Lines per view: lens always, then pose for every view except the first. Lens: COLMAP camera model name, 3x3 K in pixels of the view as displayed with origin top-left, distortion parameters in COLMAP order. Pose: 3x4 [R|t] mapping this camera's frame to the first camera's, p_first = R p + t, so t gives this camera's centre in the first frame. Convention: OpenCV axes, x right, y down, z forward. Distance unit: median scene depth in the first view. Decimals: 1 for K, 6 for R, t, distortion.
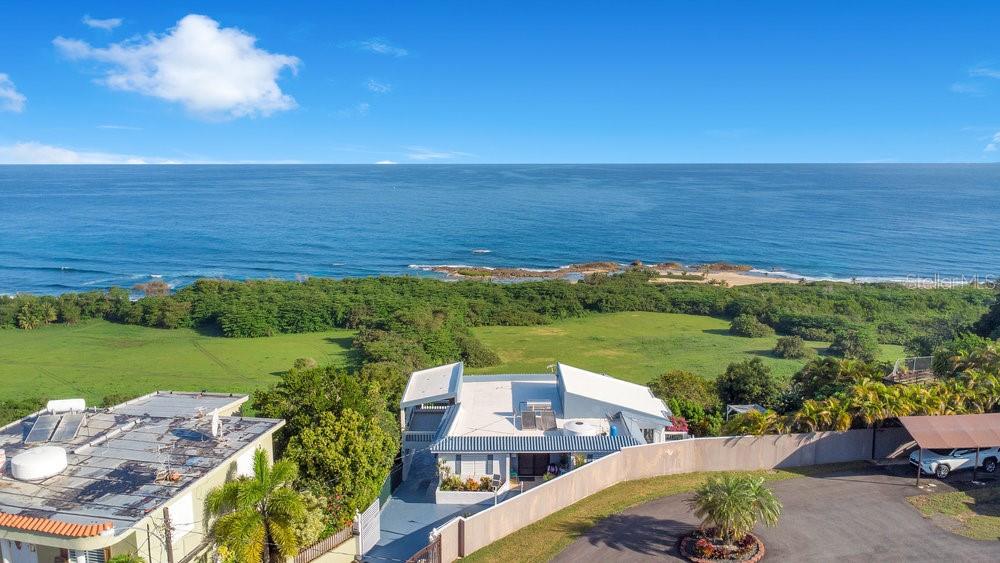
lens RADIAL K [[741.3, 0, 500.0], [0, 741.3, 281.5], [0, 0, 1]] dist [0.044045, -0.062001]
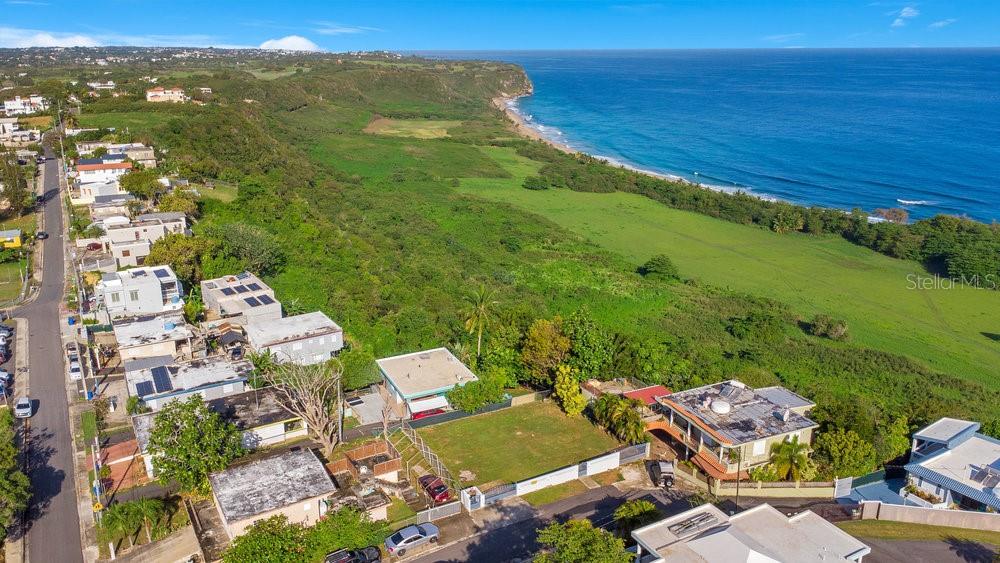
lens RADIAL K [[722.8, 0, 500.6], [0, 722.8, 265.1], [0, 0, 1]] dist [0.036144, -0.055281]
pose [[0.577414, 0.221285, -0.785892, 0.064004], [-0.136618, 0.975186, 0.174208, -0.044324], [0.804940, 0.006776, 0.593317, -0.088319]]
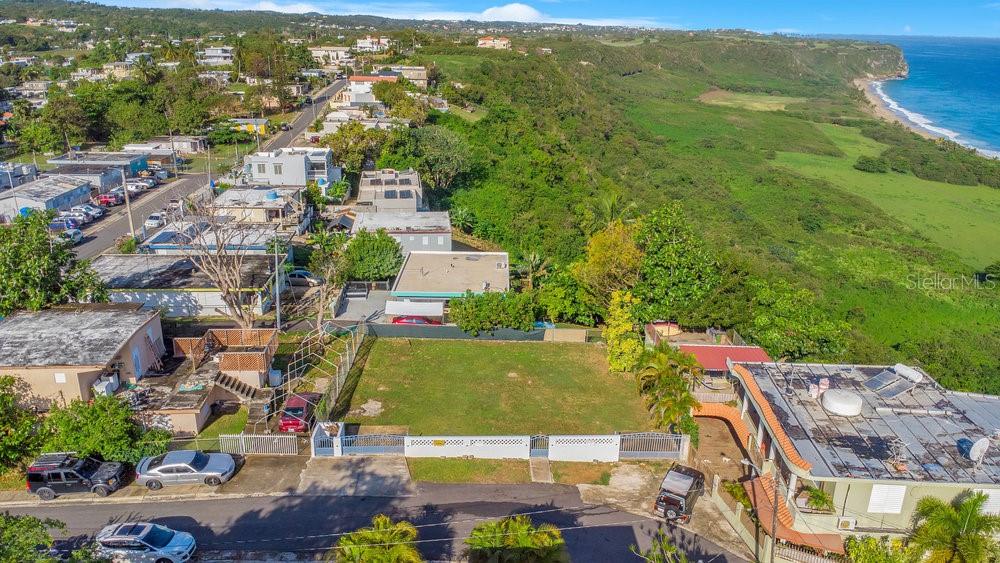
lens RADIAL K [[722.8, 0, 500.6], [0, 722.8, 265.1], [0, 0, 1]] dist [0.036144, -0.055281]
pose [[0.163275, 0.312551, -0.935764, 0.031570], [-0.191660, 0.940470, 0.280681, -0.017464], [0.967785, 0.133520, 0.213459, 0.005950]]
